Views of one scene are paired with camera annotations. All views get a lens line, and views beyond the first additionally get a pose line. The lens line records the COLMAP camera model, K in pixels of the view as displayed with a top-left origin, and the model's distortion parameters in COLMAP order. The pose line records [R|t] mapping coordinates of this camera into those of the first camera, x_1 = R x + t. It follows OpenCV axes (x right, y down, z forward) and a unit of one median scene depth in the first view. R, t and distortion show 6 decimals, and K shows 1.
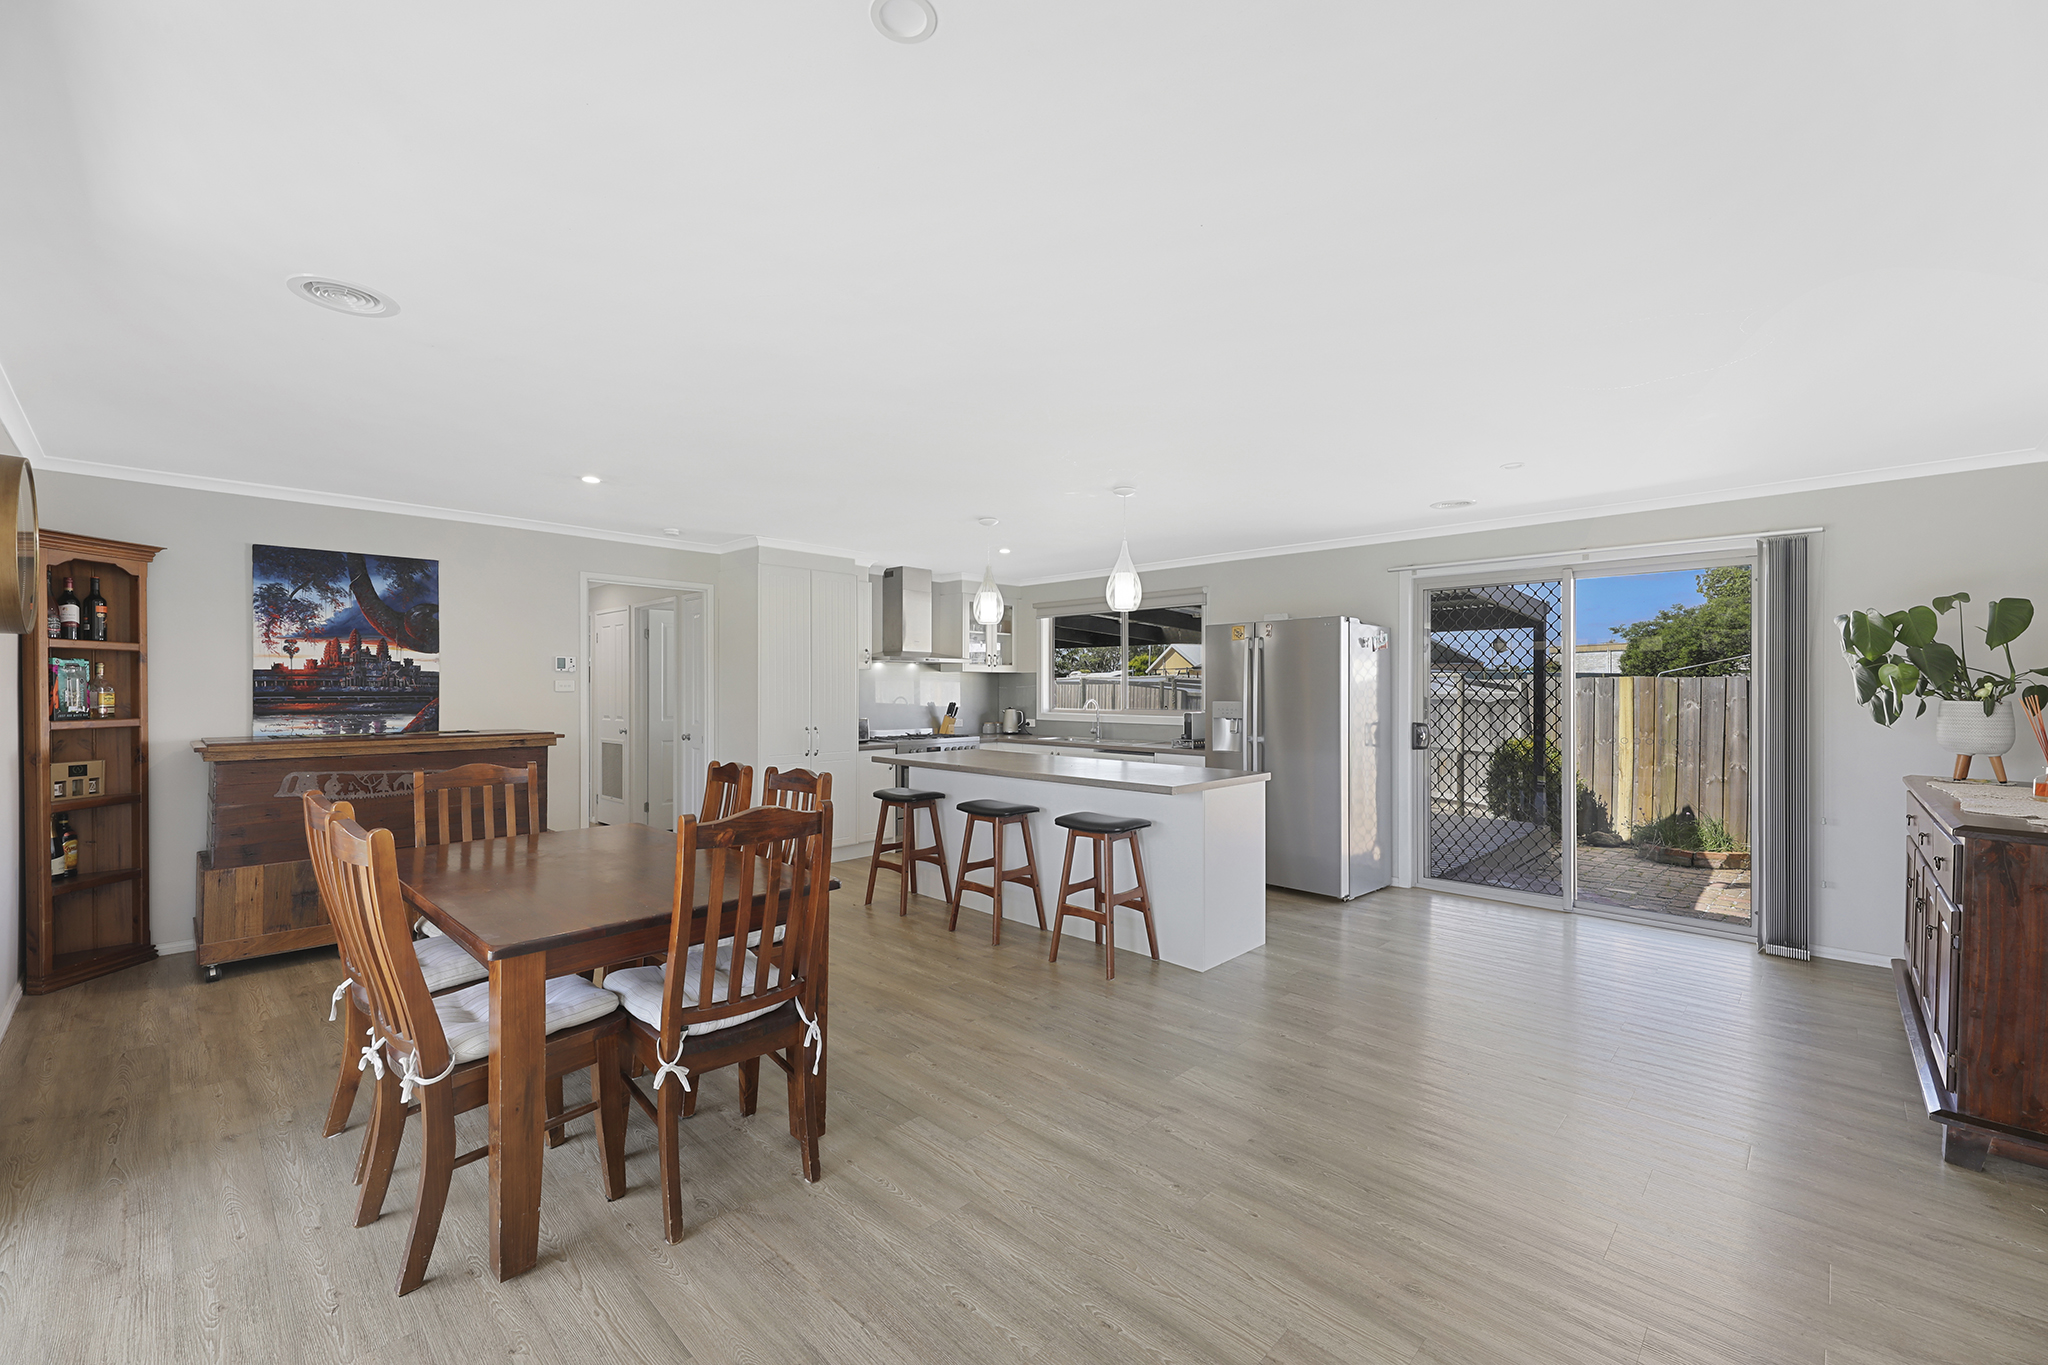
lens RADIAL K [[803.6, 0, 1026.1], [0, 803.6, 691.8], [0, 0, 1]] dist [0.001662, -0.000026]
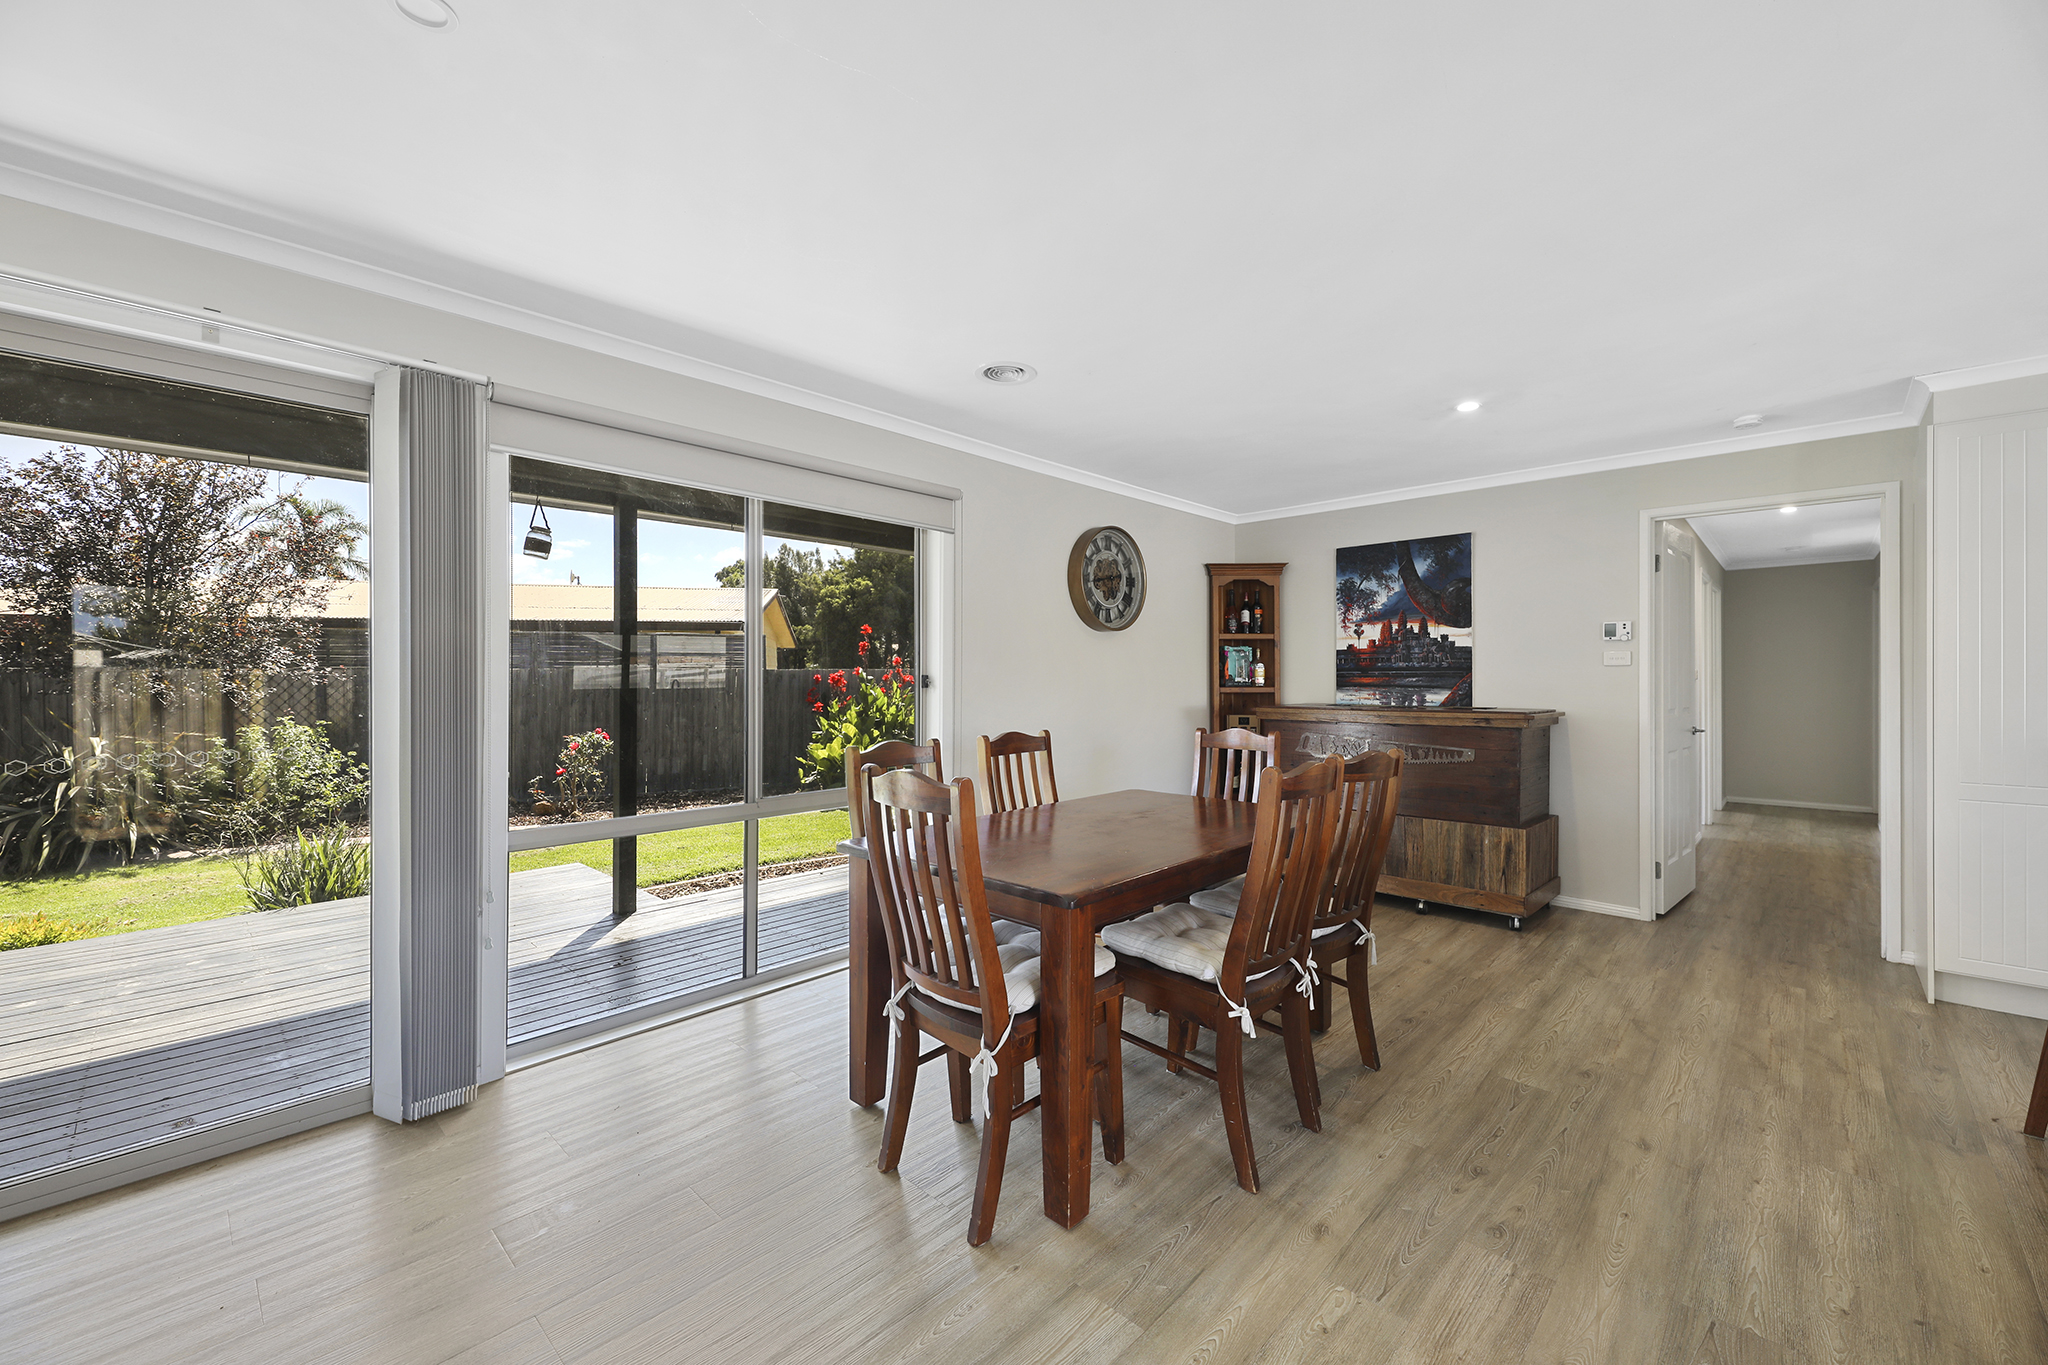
lens RADIAL K [[803.6, 0, 1027.6], [0, 803.6, 680.5], [0, 0, 1]] dist [0.001662, -0.000026]
pose [[0.006301, 0.006772, -0.999957, 0.261584], [0.000028, 0.999977, 0.006772, 0.010694], [0.999980, -0.000070, 0.006301, 0.480964]]
